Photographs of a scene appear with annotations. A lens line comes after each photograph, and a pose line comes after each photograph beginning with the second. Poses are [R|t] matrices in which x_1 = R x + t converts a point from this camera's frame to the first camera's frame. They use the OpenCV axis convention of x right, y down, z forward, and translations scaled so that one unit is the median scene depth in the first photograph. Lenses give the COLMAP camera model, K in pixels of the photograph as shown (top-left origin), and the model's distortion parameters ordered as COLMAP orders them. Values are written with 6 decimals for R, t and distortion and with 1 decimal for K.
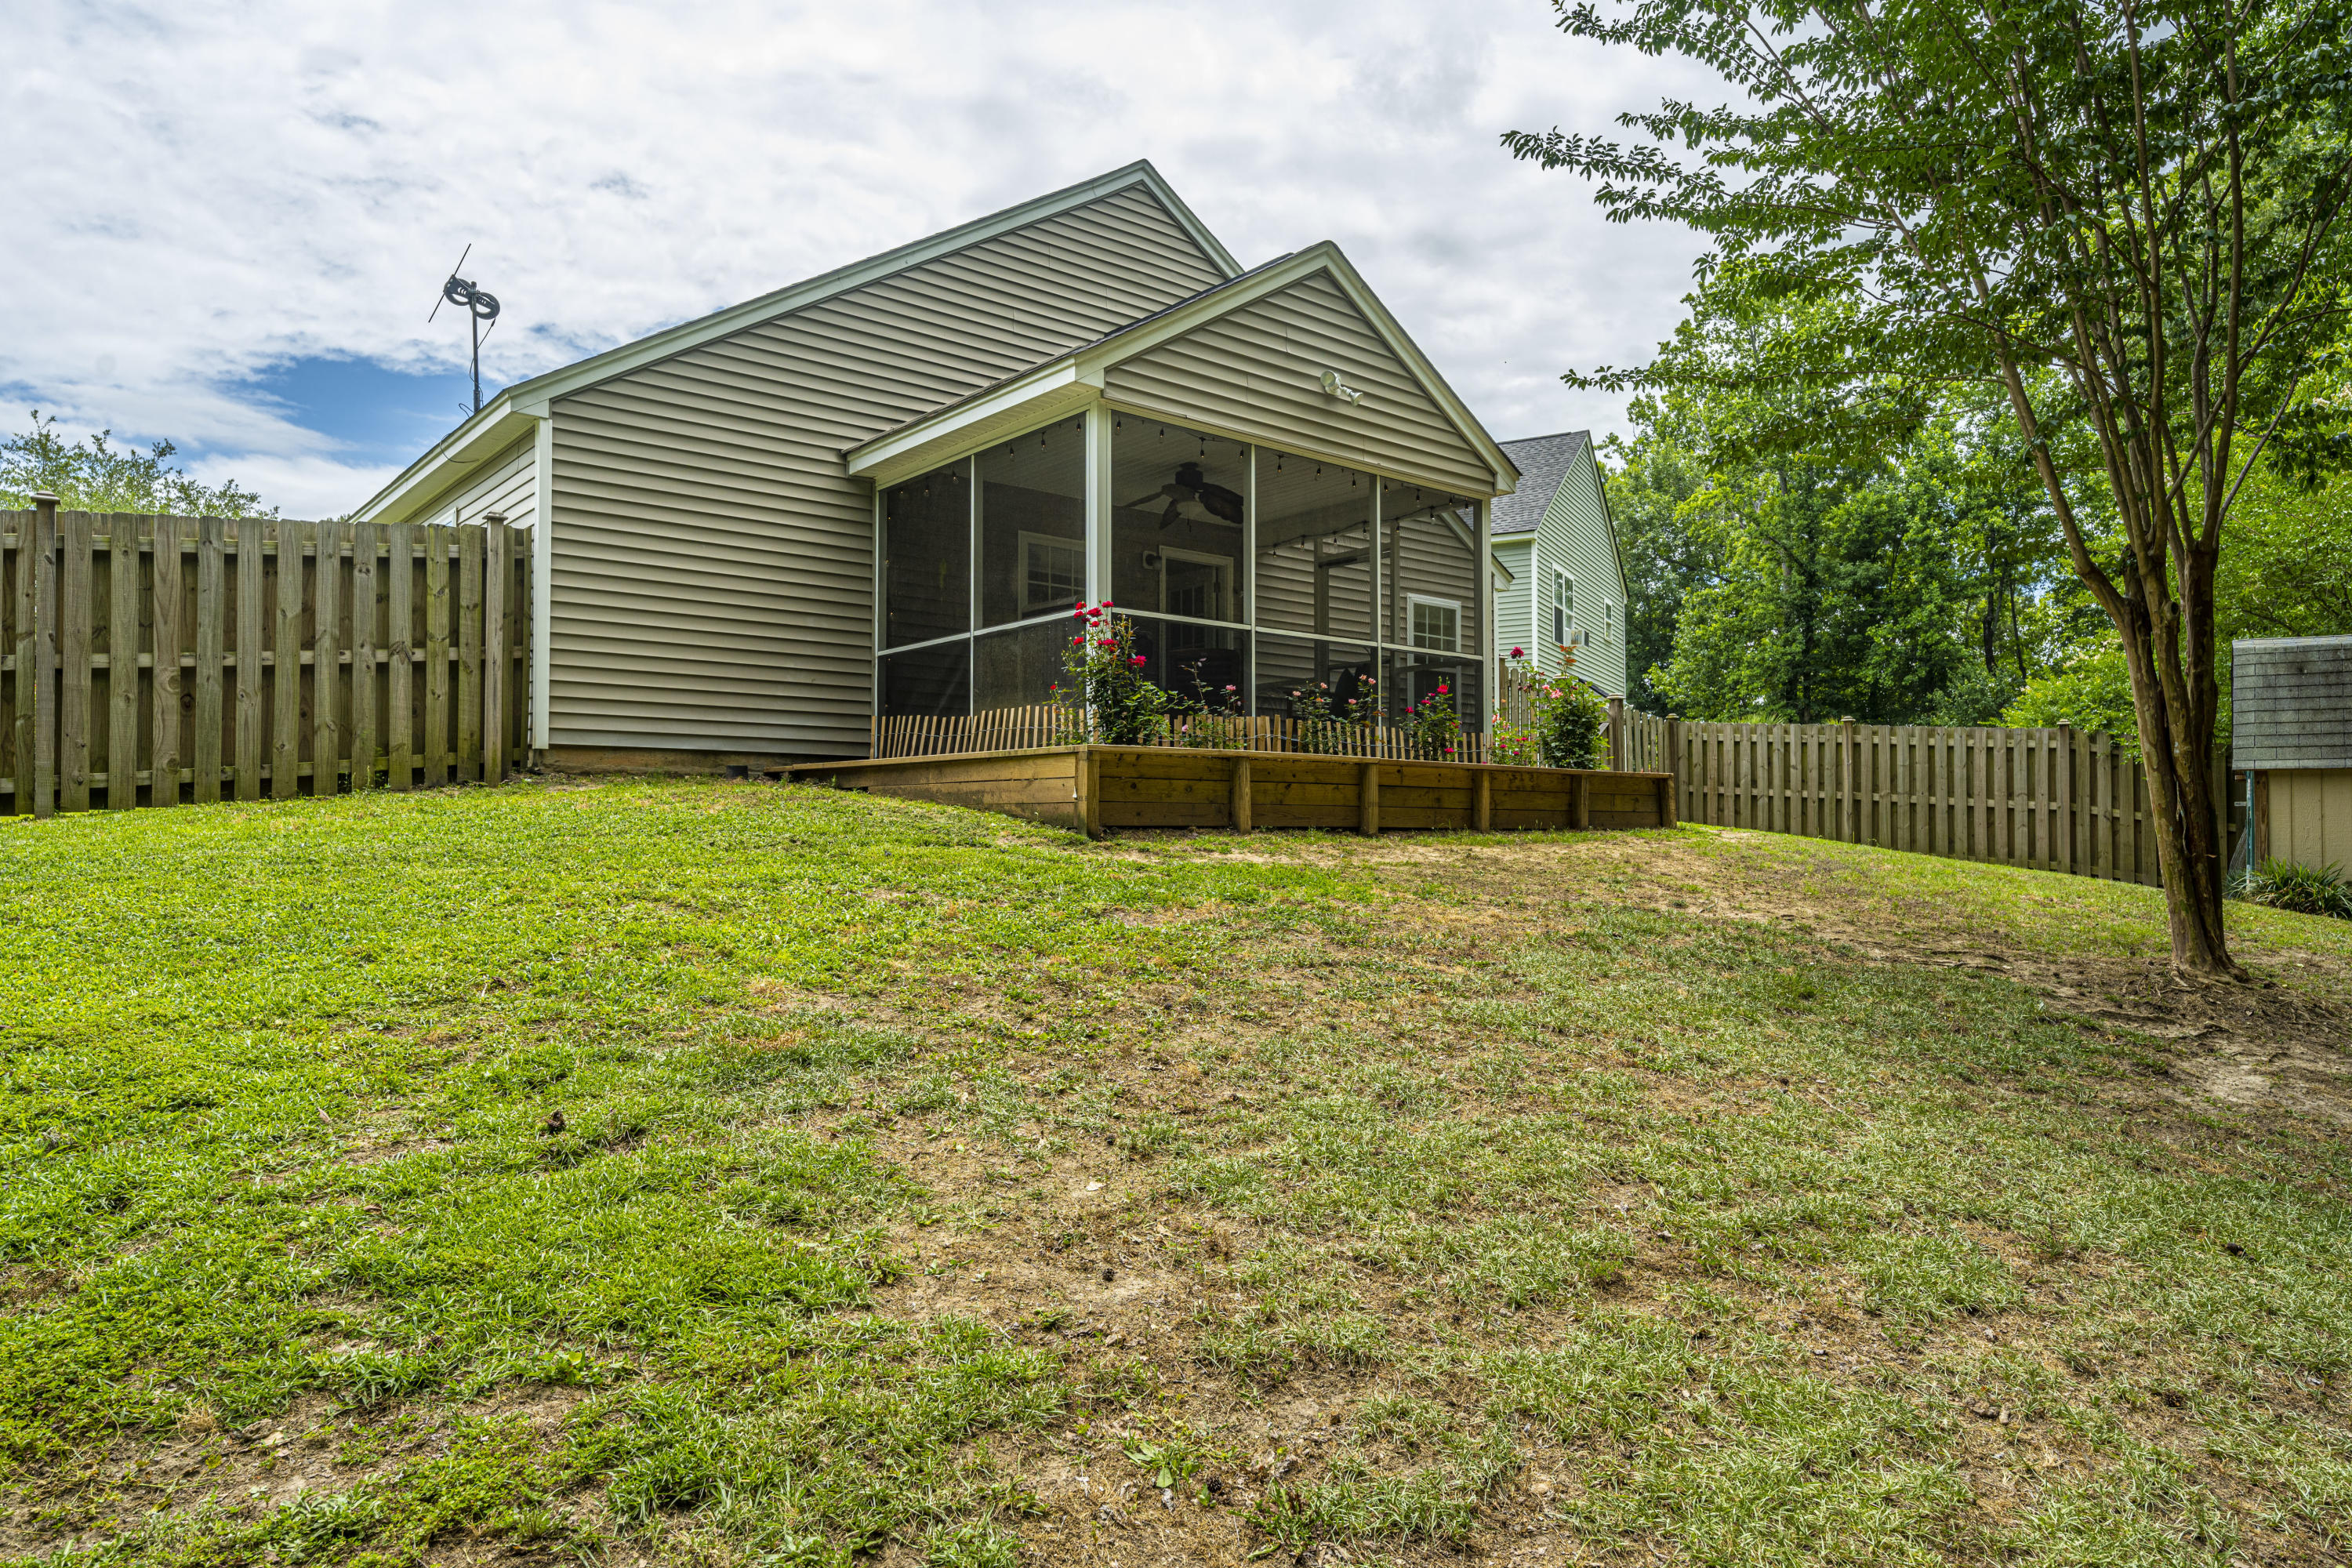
lens RADIAL K [[1499.5, 0, 1176.0], [0, 1499.5, 784.0], [0, 0, 1]] dist [-0.017117, 0.000152]
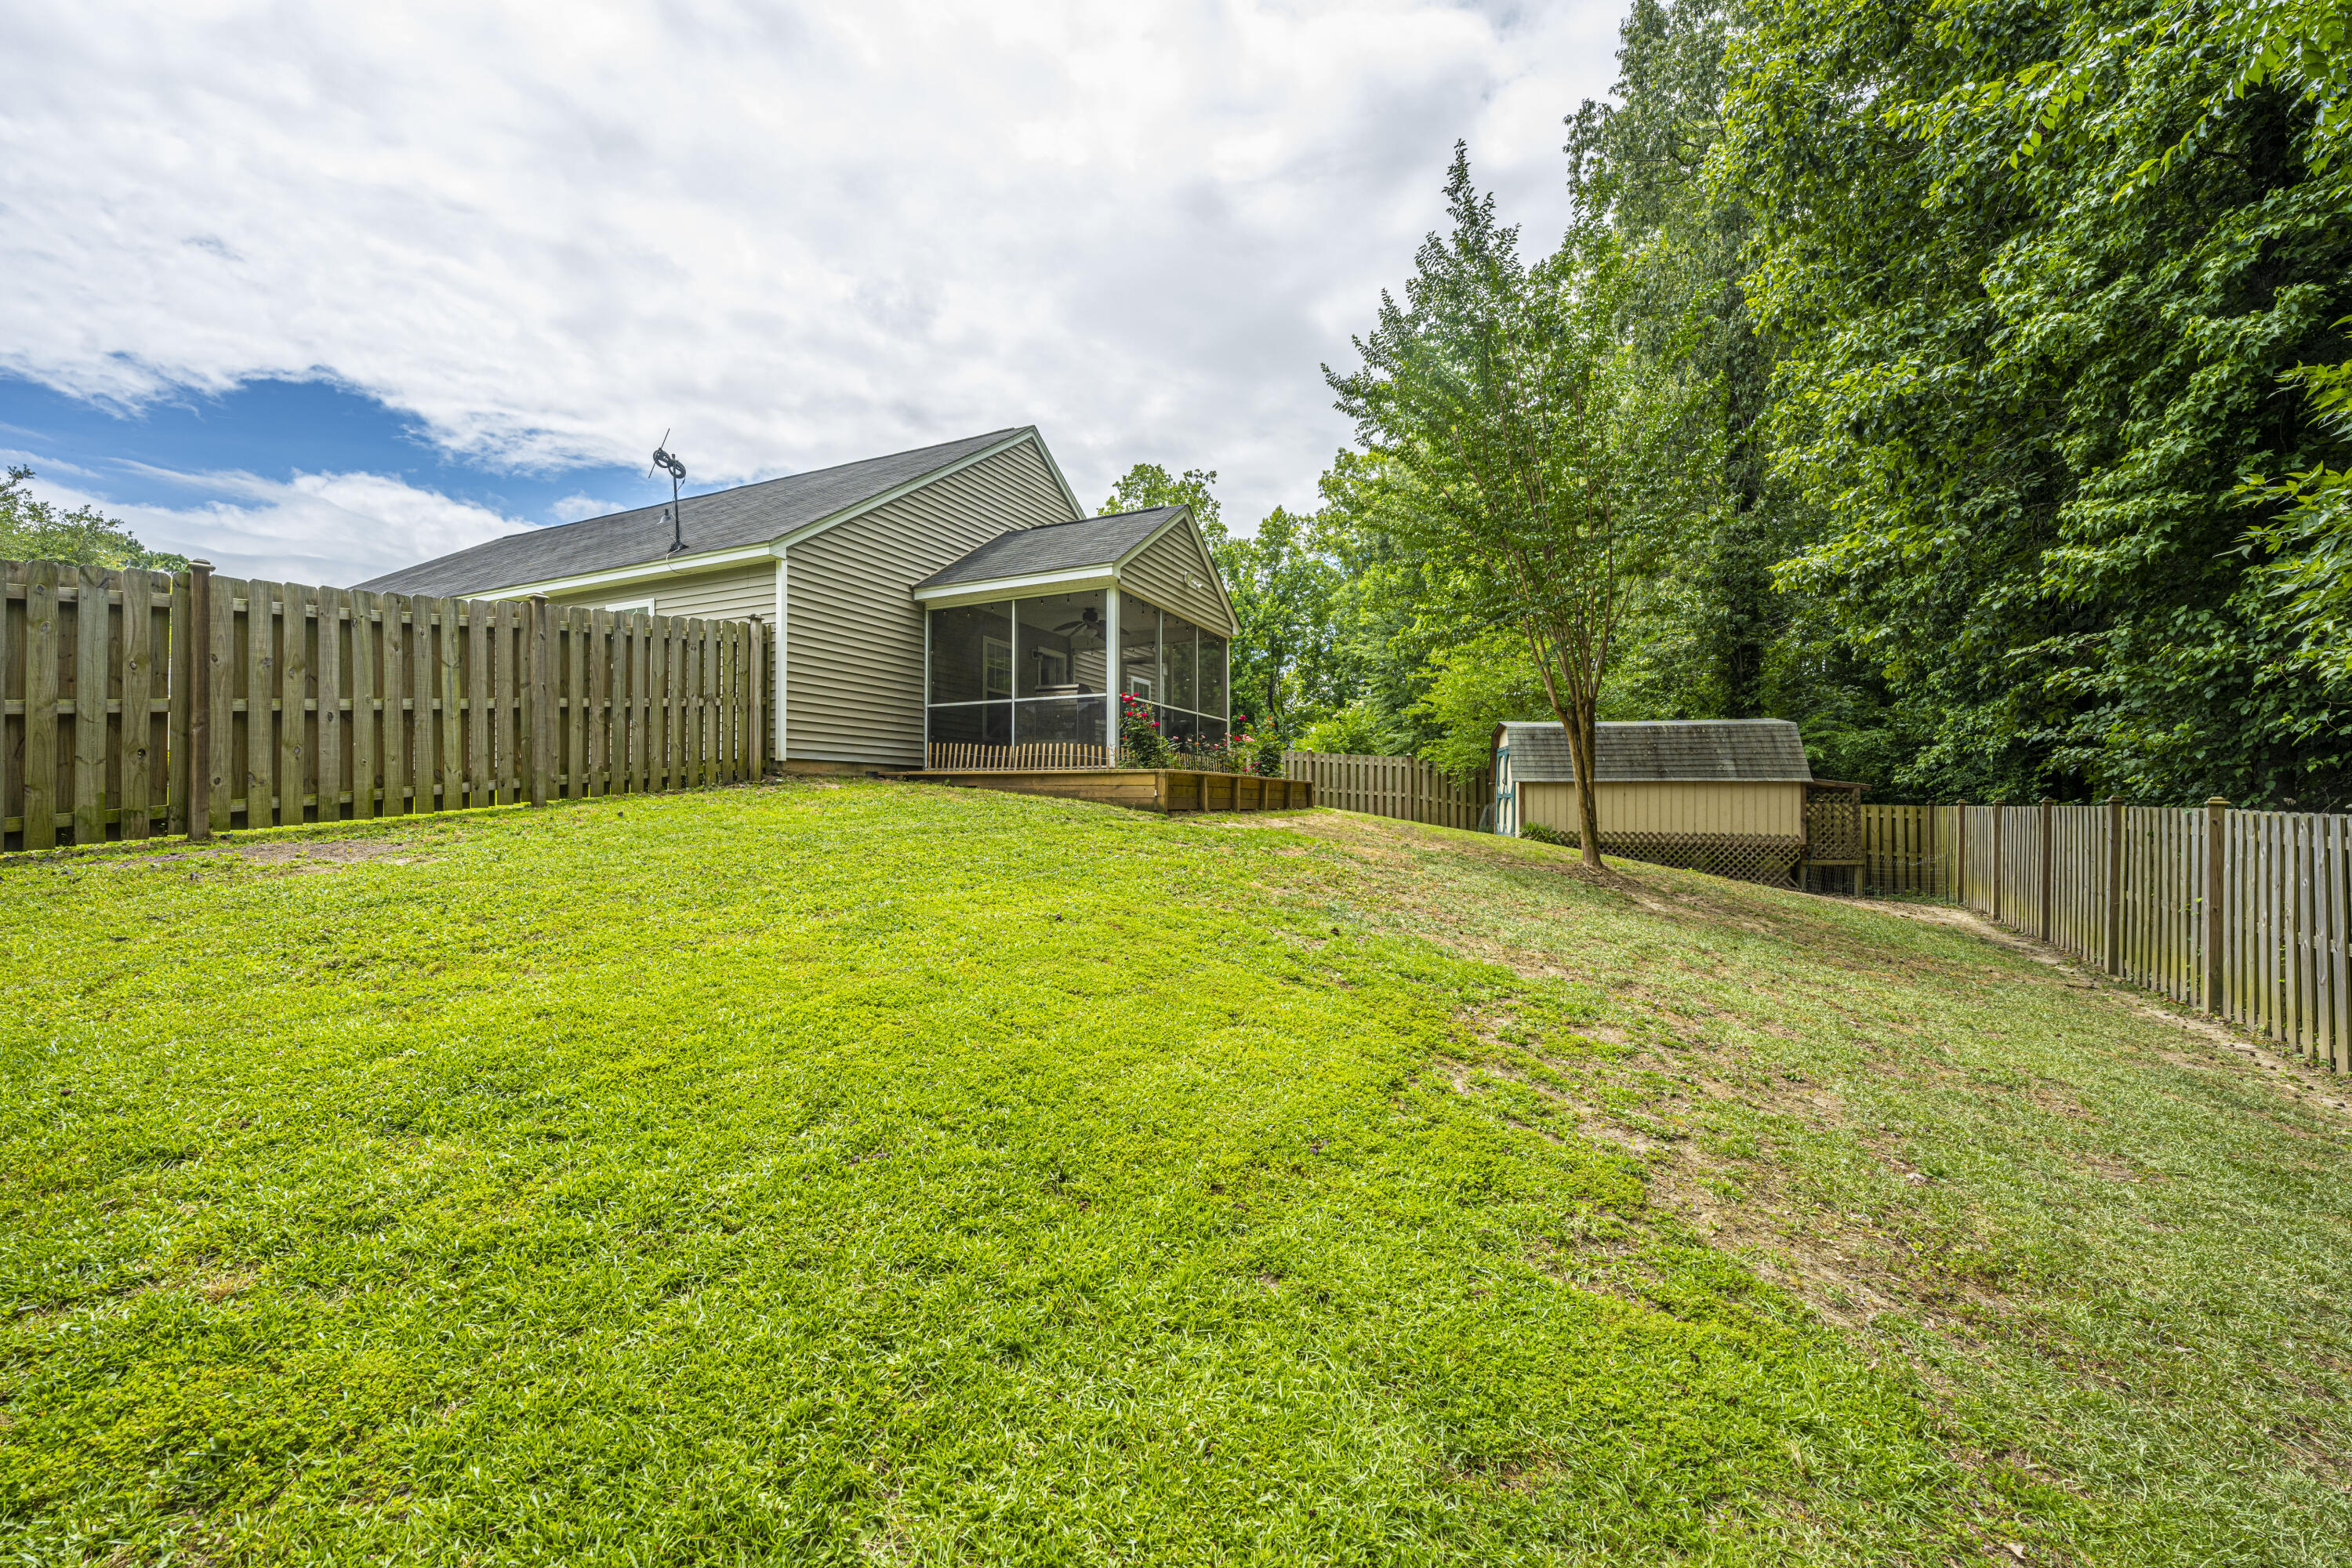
lens RADIAL K [[974.2, 0, 1187.4], [0, 974.2, 749.9], [0, 0, 1]] dist [-0.010453, 0.000016]
pose [[0.903780, 0.025275, 0.427250, -0.442828], [-0.015741, 0.999542, -0.025833, -0.014154], [-0.427707, 0.016622, 0.903764, -0.139407]]
